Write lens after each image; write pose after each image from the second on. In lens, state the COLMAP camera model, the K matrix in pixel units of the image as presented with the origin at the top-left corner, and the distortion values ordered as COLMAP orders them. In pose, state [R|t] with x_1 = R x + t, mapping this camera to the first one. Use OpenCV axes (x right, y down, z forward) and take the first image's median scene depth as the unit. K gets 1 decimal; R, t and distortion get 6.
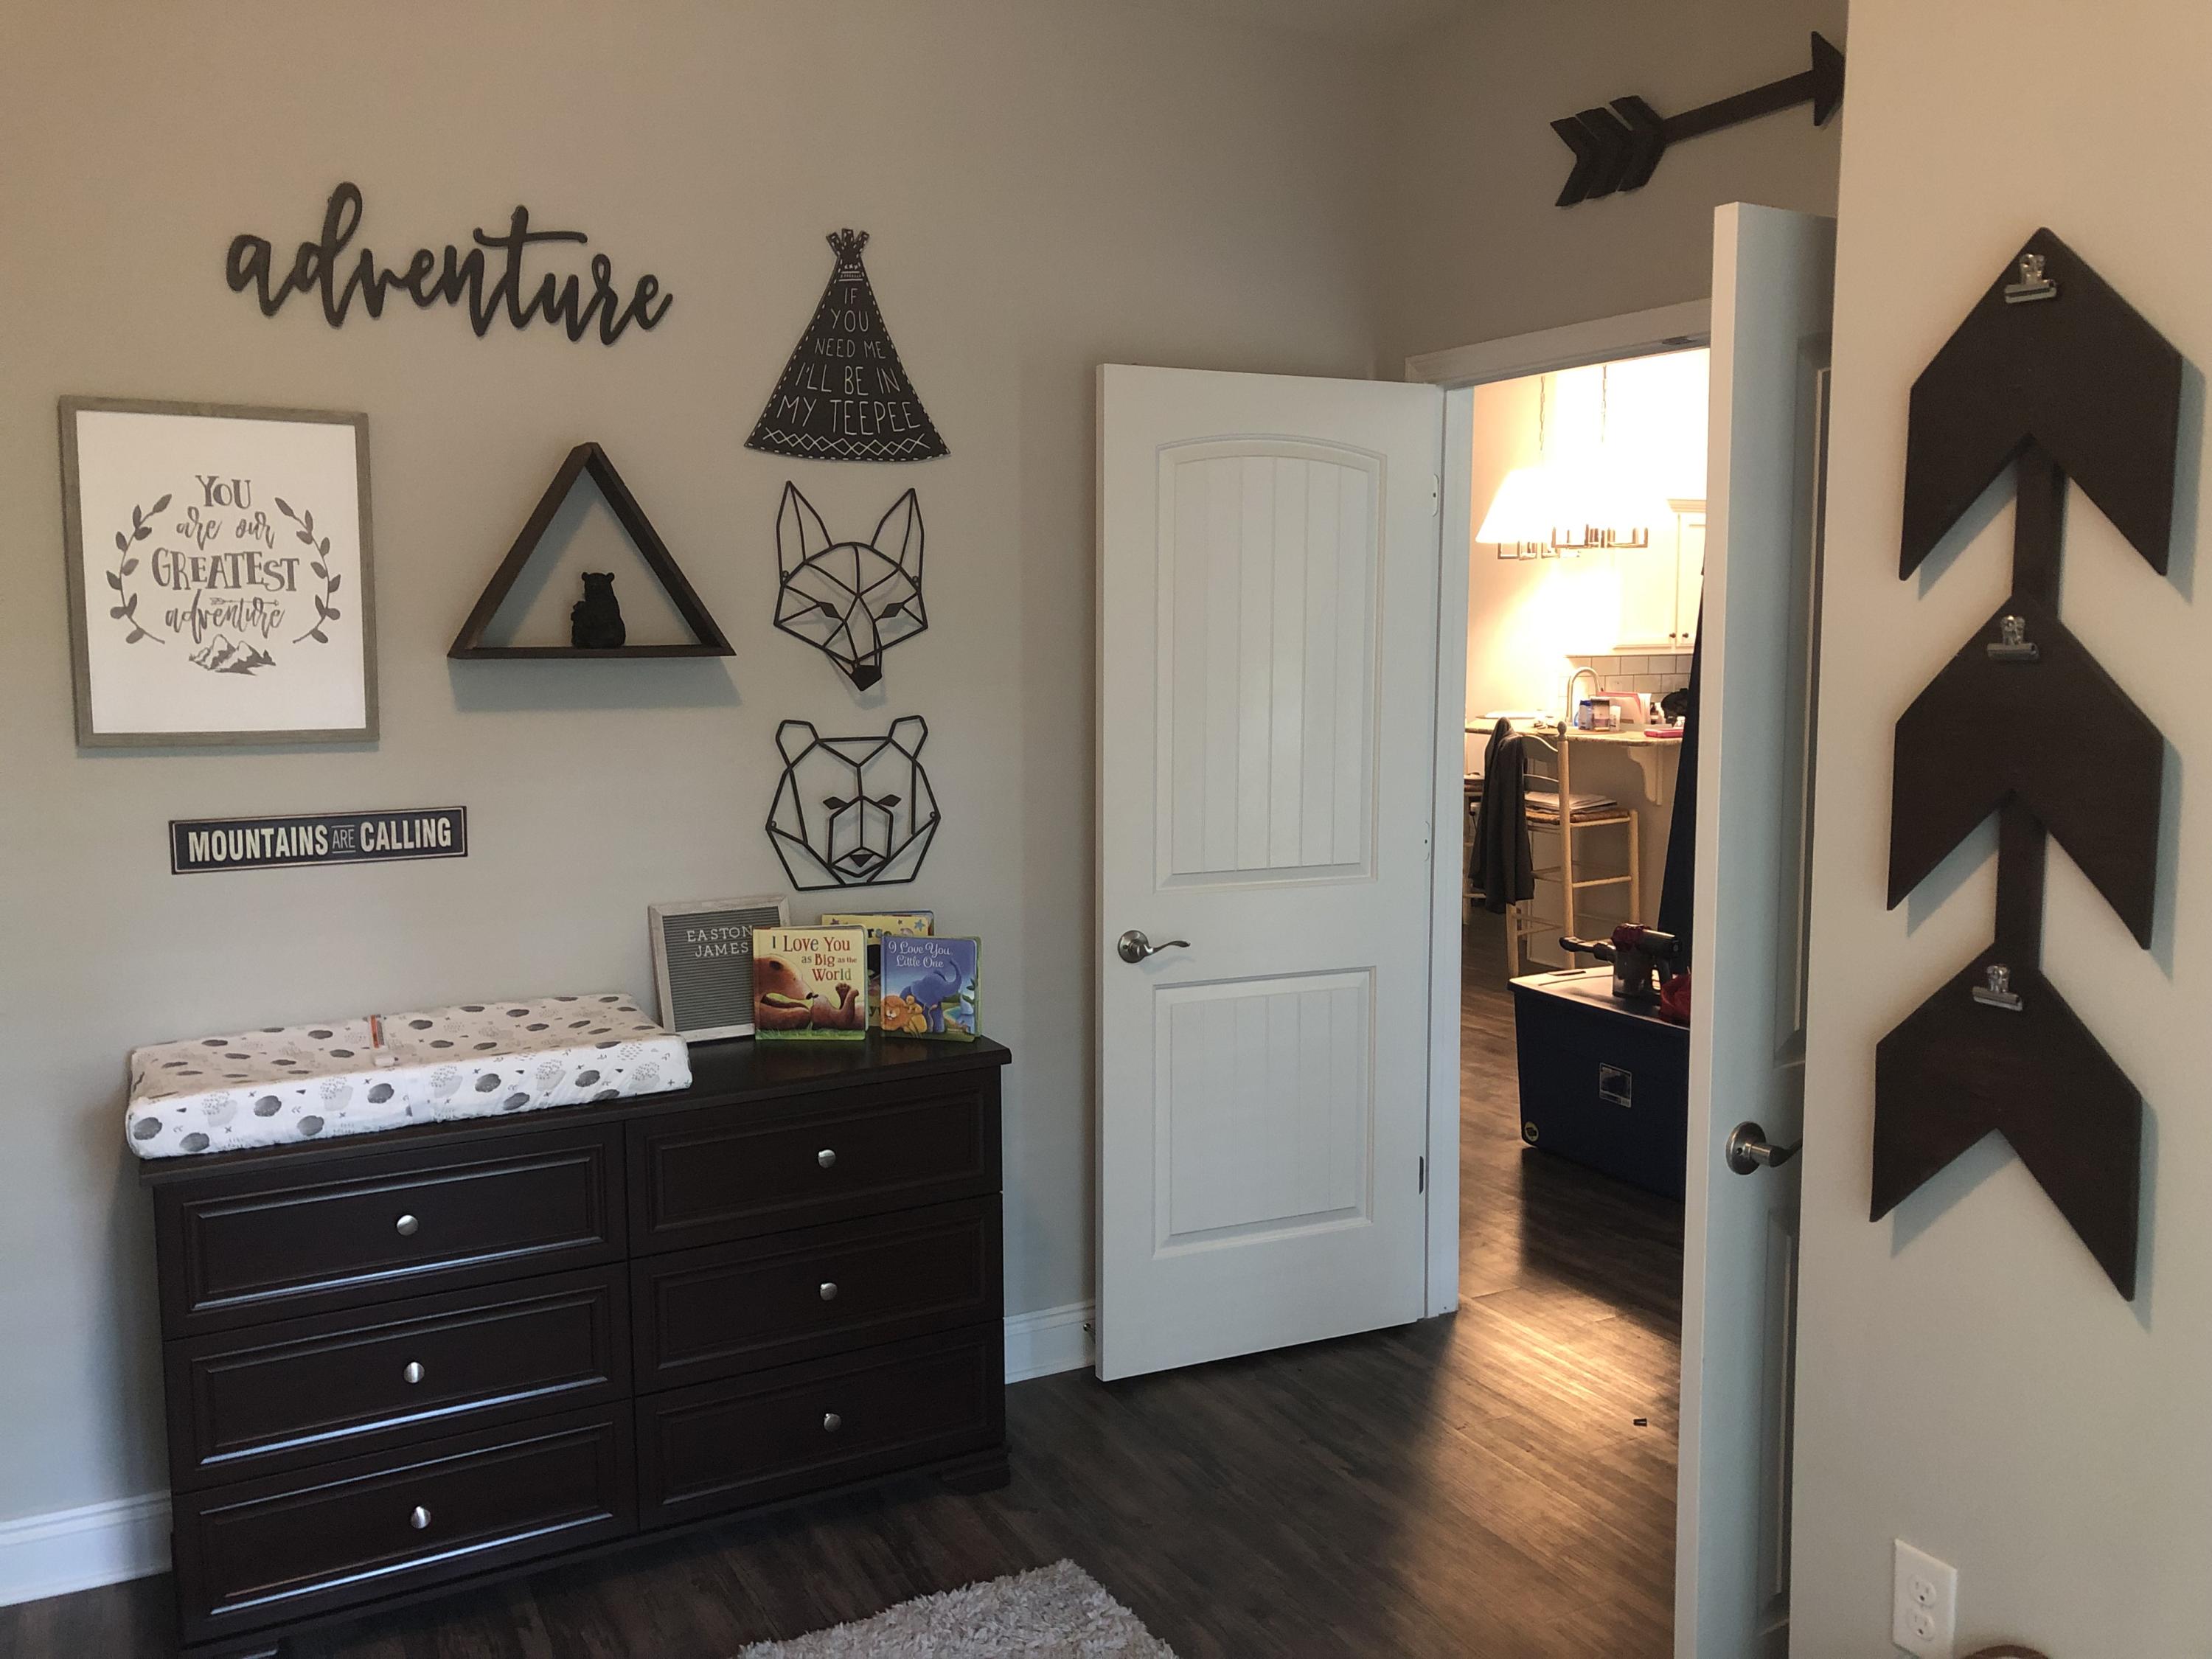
lens RADIAL K [[1806.9, 0, 1103.7], [0, 1806.9, 836.6], [0, 0, 1]] dist [0.030950, -0.033424]
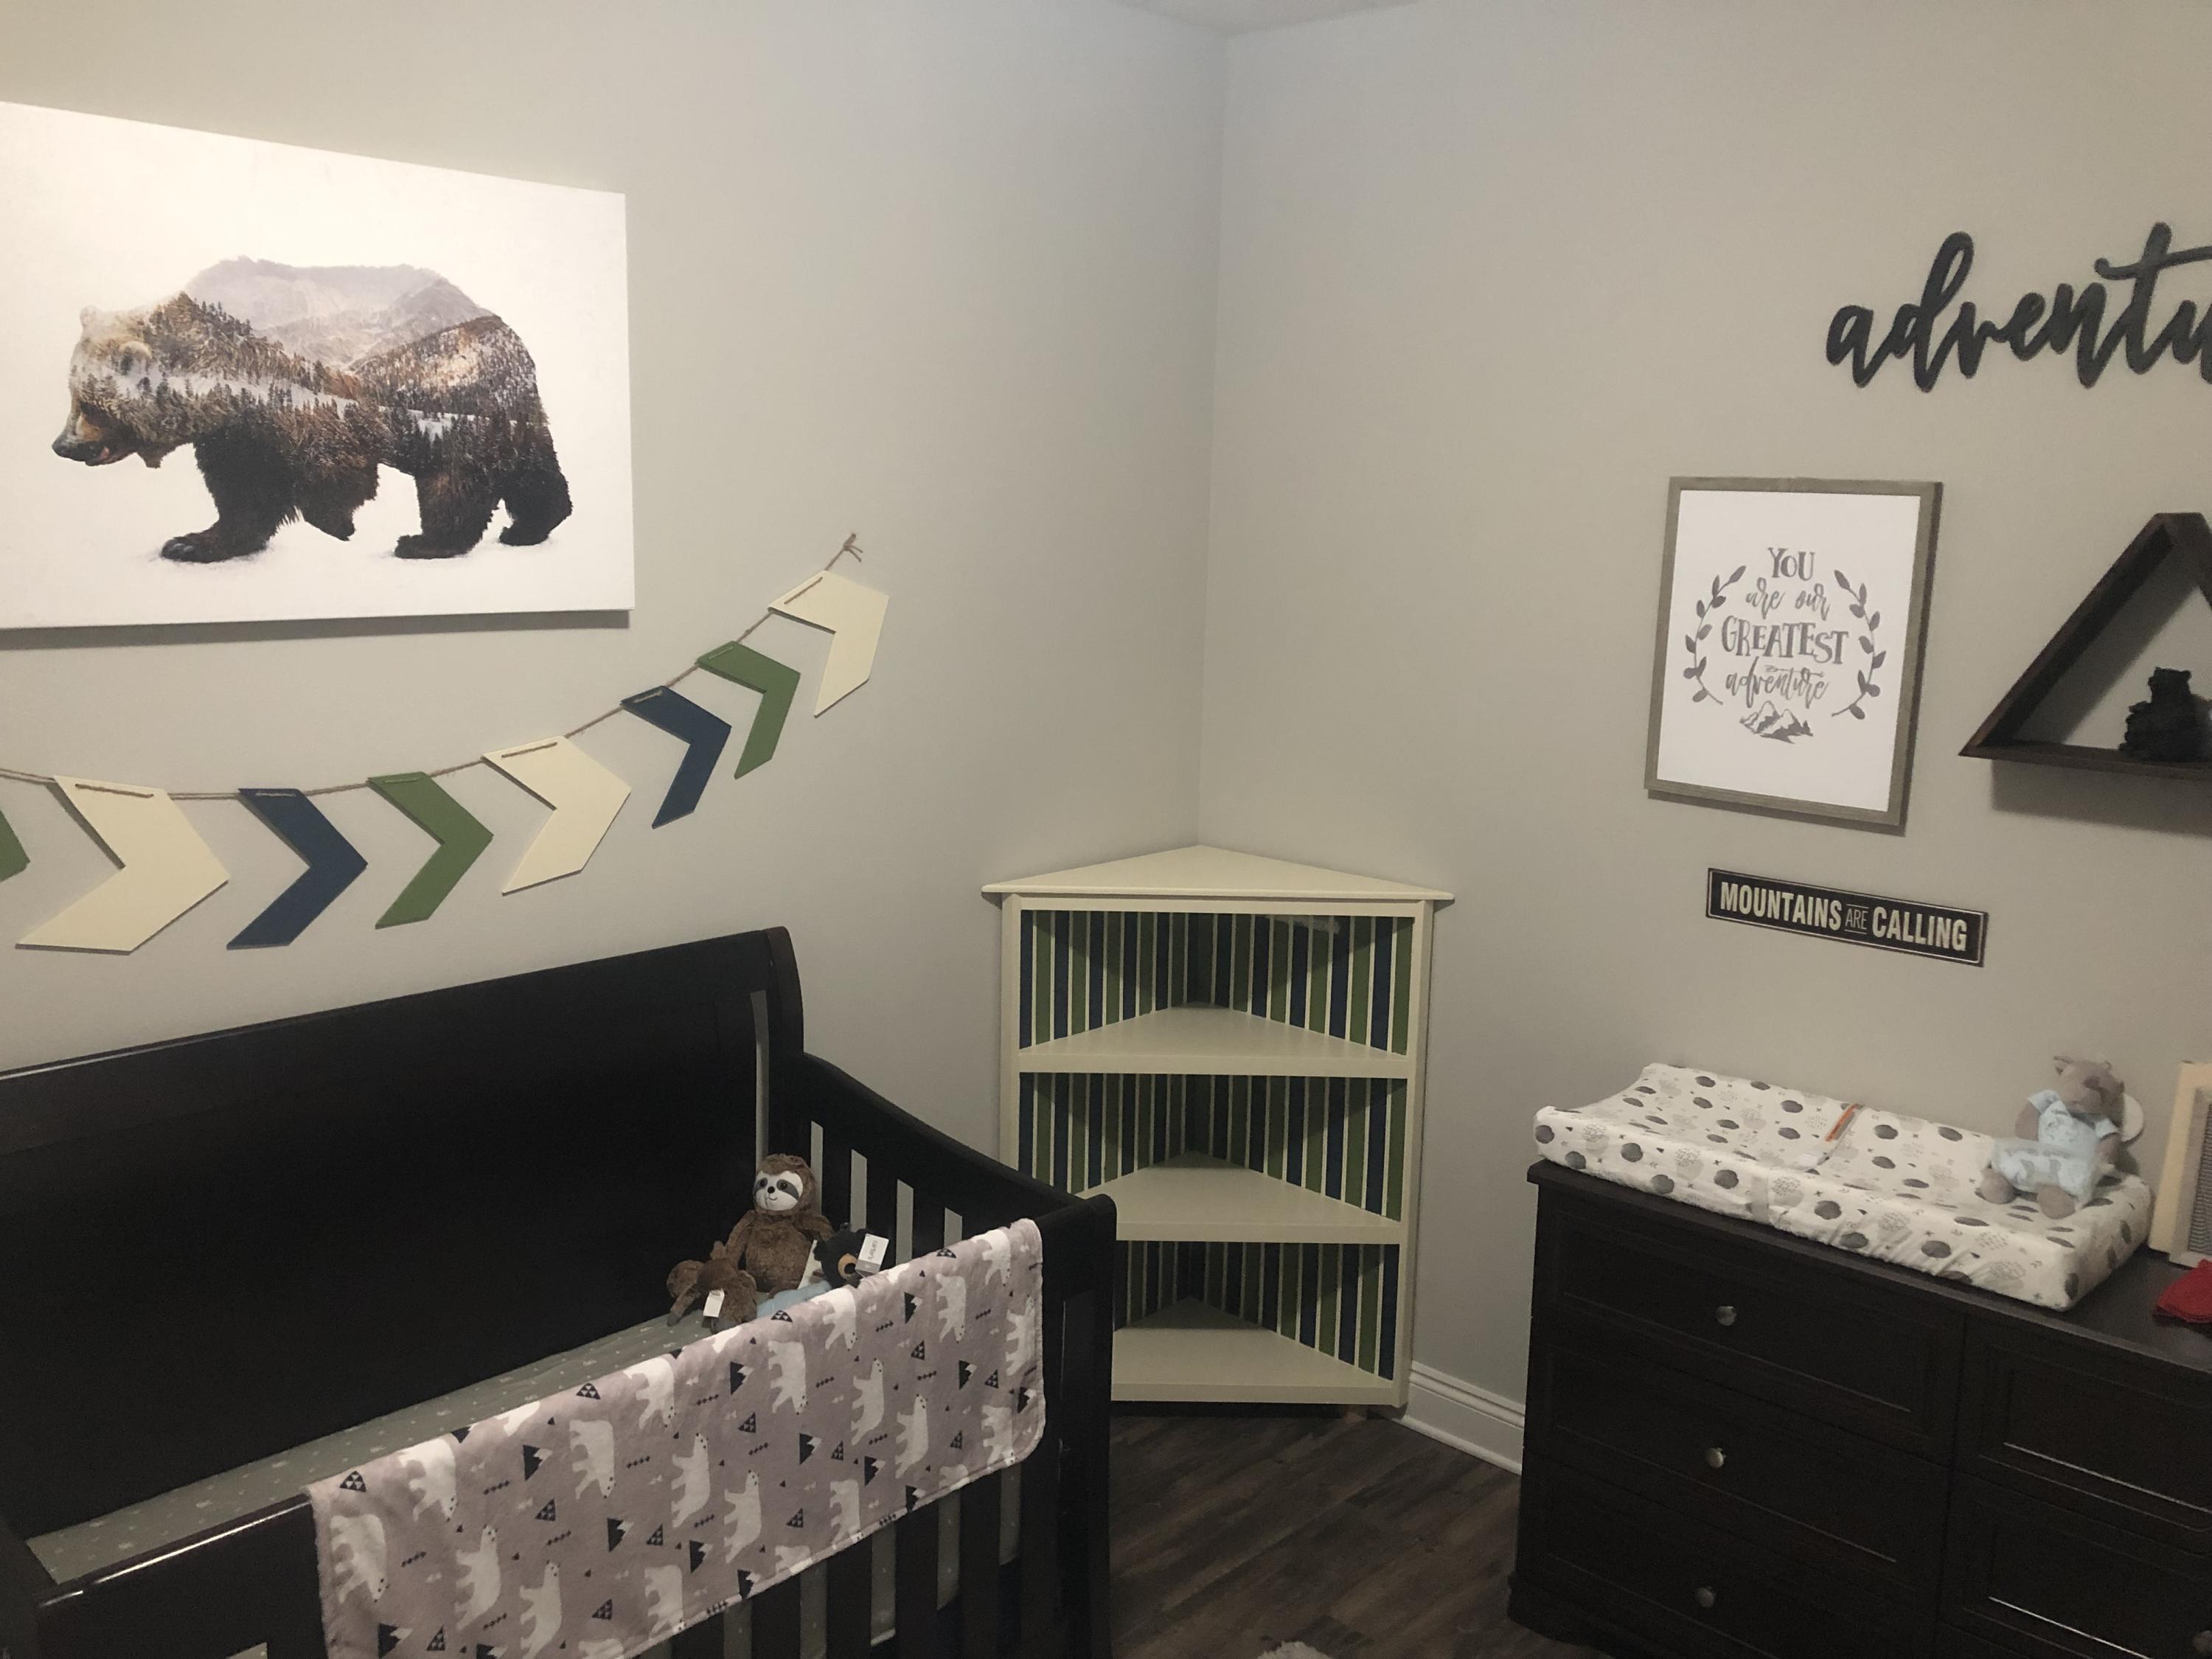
lens RADIAL K [[1806.9, 0, 1108.6], [0, 1806.9, 846.1], [0, 0, 1]] dist [0.030950, -0.033424]
pose [[0.318086, 0.186864, -0.929464, 0.362463], [-0.143741, 0.978555, 0.147542, -0.127233], [0.937102, 0.086671, 0.338124, 0.304566]]
